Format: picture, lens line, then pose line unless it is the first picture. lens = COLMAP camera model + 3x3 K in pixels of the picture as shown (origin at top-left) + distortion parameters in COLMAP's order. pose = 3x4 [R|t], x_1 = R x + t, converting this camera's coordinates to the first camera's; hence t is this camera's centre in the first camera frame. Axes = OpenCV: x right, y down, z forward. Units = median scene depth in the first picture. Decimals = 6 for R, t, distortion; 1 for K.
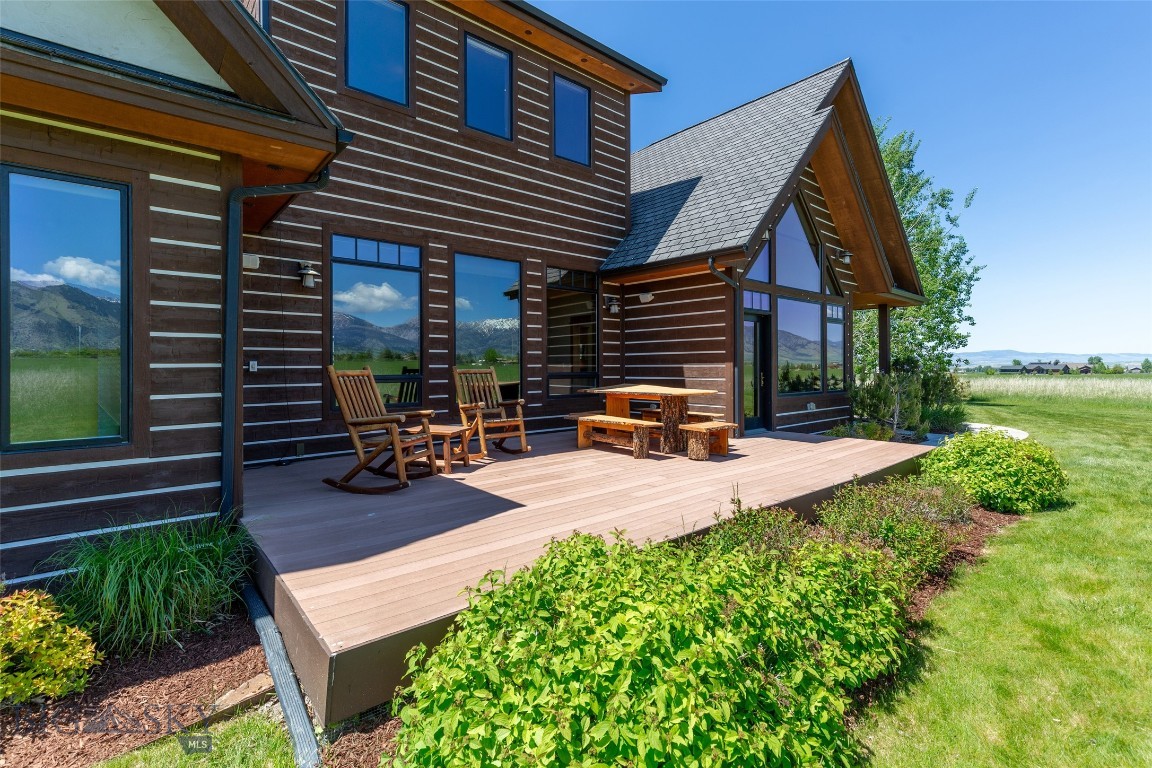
lens RADIAL K [[531.8, 0, 578.5], [0, 531.8, 363.8], [0, 0, 1]] dist [-0.000302, -0.000041]
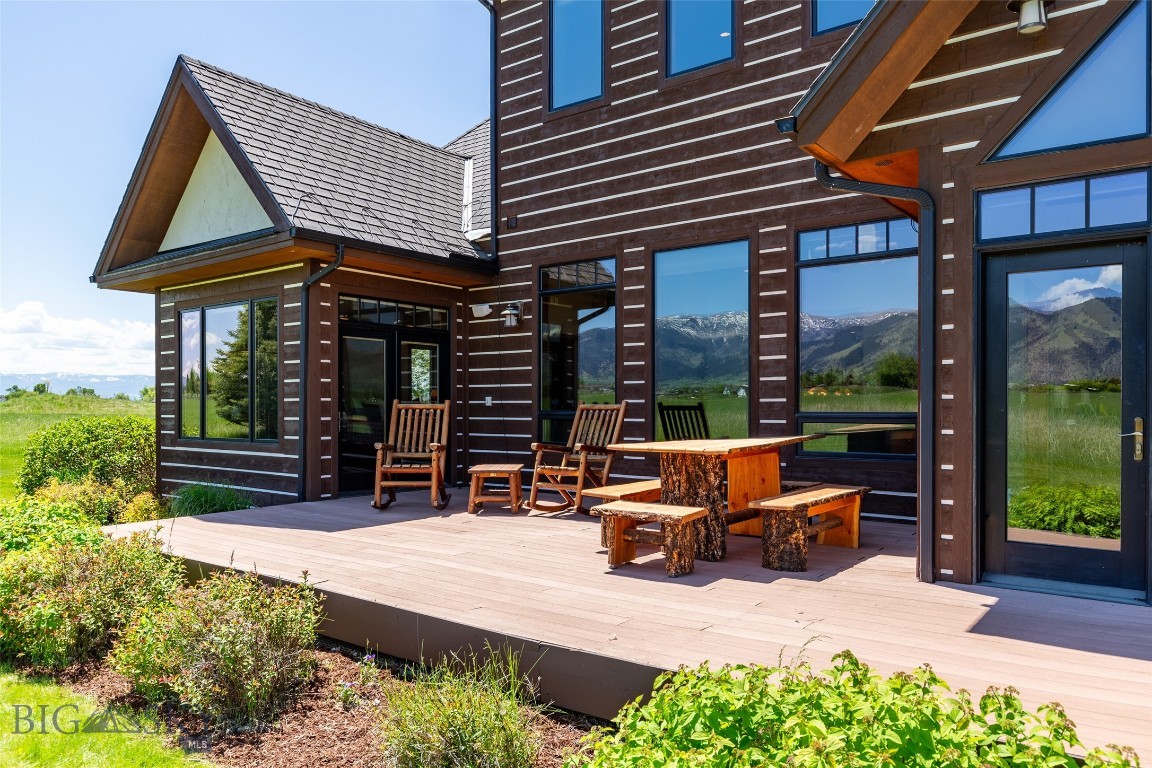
lens RADIAL K [[744.3, 0, 577.7], [0, 744.3, 405.5], [0, 0, 1]] dist [-0.059943, -0.000095]
pose [[0.209206, 0.006888, -0.977847, 0.781021], [0.002736, 0.999967, 0.007629, 0.001758], [0.977868, -0.004272, 0.209180, 0.669497]]
